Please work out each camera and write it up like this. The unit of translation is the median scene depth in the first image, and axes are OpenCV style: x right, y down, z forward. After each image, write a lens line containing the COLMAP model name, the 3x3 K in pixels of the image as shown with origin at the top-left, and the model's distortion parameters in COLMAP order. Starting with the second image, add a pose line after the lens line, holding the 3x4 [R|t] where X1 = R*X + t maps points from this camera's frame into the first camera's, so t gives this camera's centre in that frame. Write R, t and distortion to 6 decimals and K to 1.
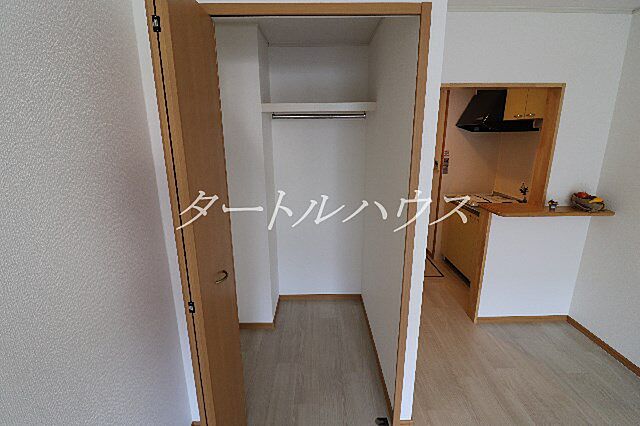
lens RADIAL K [[309.1, 0, 320.0], [0, 309.1, 213.0], [0, 0, 1]] dist [-0.001244, -0.000067]
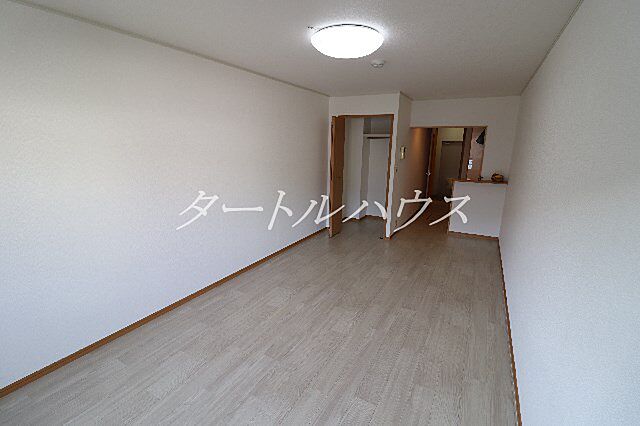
lens RADIAL K [[309.1, 0, 320.0], [0, 309.1, 213.0], [0, 0, 1]] dist [-0.001244, -0.000067]
pose [[0.849768, 0.138395, -0.508667, 0.901979], [-0.152941, 0.988145, 0.013348, 0.348262], [0.504484, 0.066454, 0.860860, -1.405336]]
